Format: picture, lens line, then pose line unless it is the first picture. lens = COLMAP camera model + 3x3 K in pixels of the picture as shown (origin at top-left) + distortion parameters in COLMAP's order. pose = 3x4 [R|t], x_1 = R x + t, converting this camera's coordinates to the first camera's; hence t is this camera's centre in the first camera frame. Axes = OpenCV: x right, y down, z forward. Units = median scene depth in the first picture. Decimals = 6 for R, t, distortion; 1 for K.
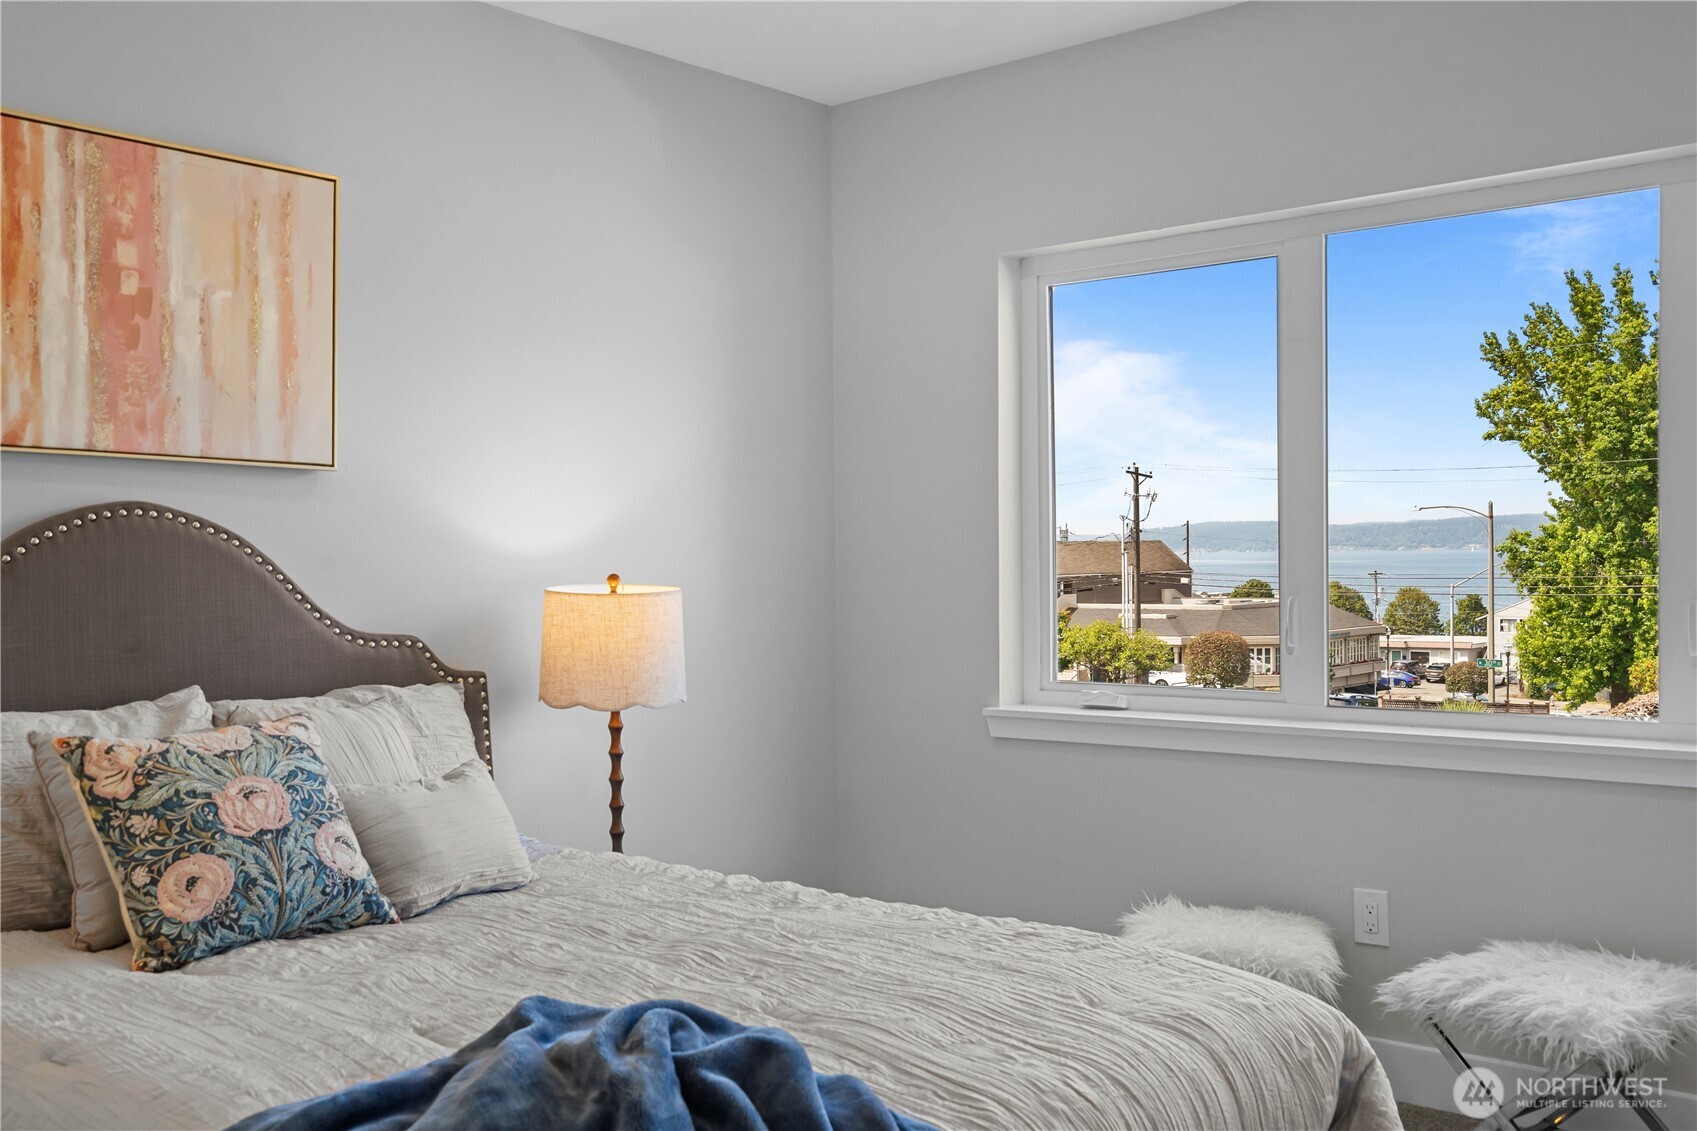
lens RADIAL K [[1742.6, 0, 848.5], [0, 1742.6, 565.5], [0, 0, 1]] dist [0.018418, 0.020946]
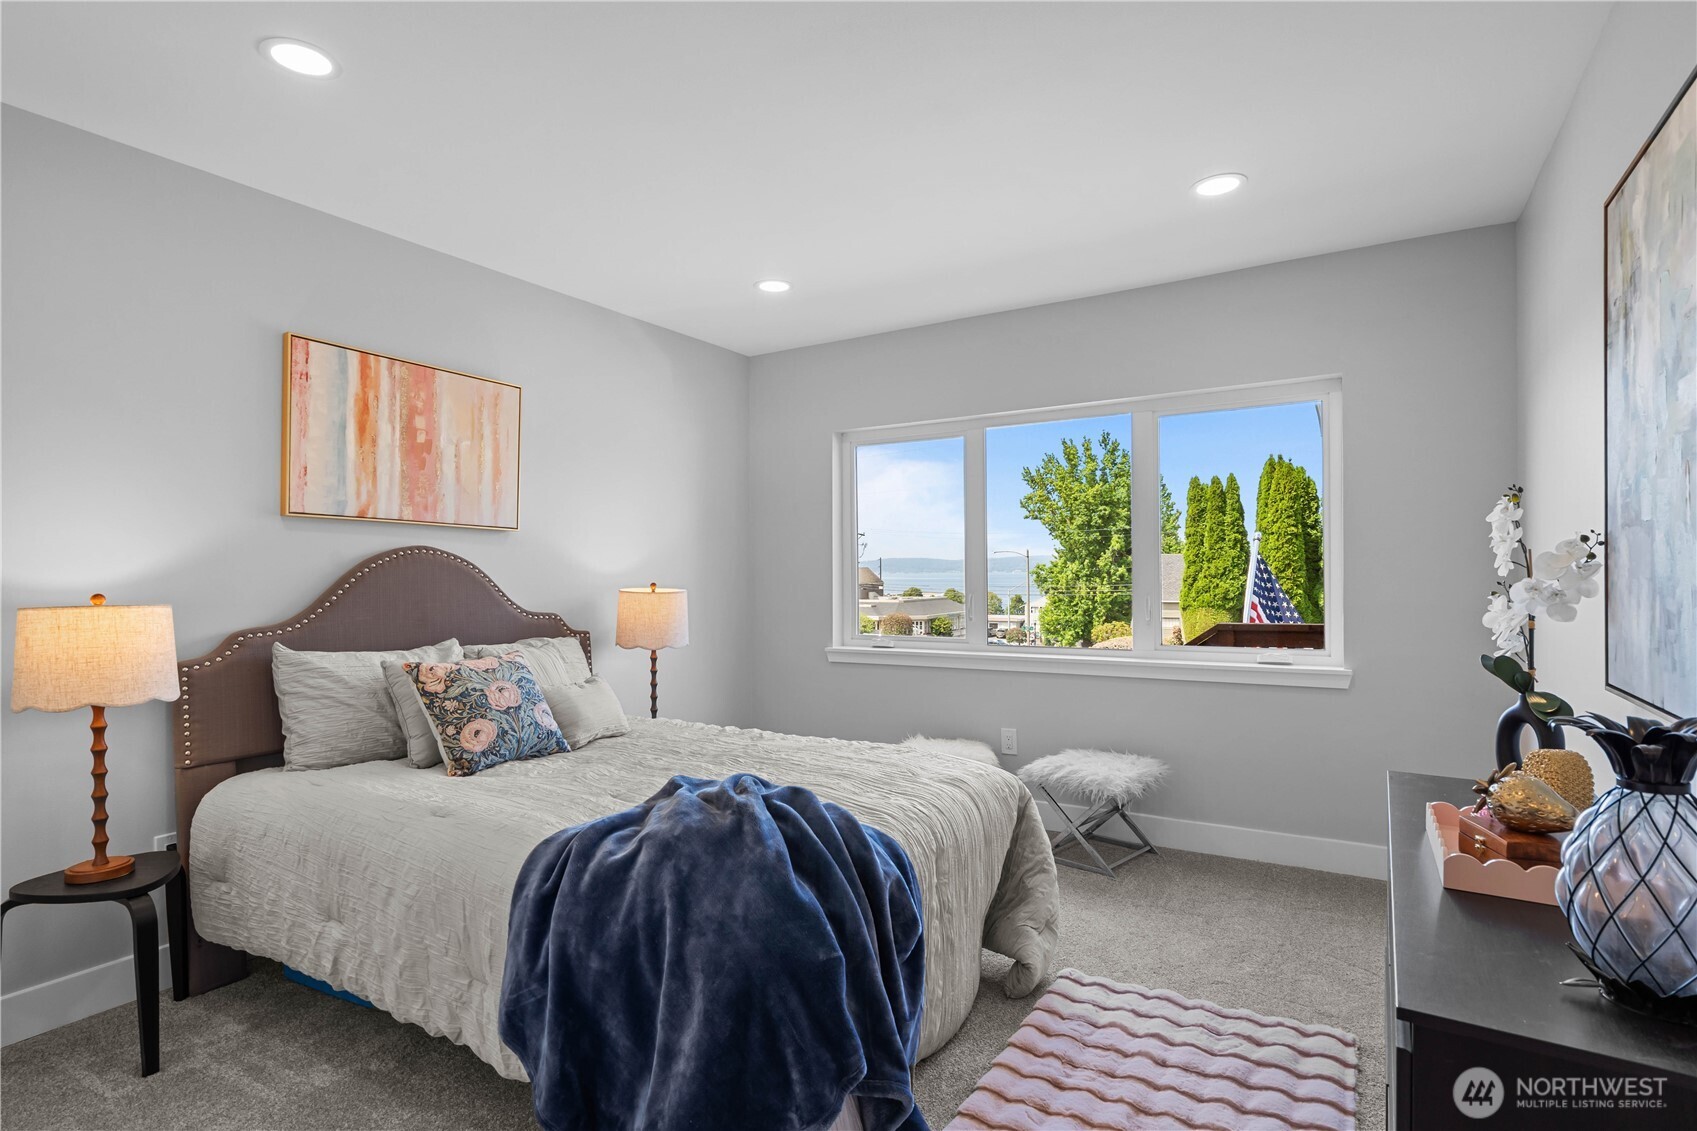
lens RADIAL K [[900.3, 0, 854.1], [0, 900.3, 551.4], [0, 0, 1]] dist [0.020093, 0.000092]
pose [[0.986278, 0.008183, 0.164891, -0.091737], [-0.002970, 0.999489, -0.031833, 0.001055], [-0.165067, 0.030906, 0.985798, -0.096267]]
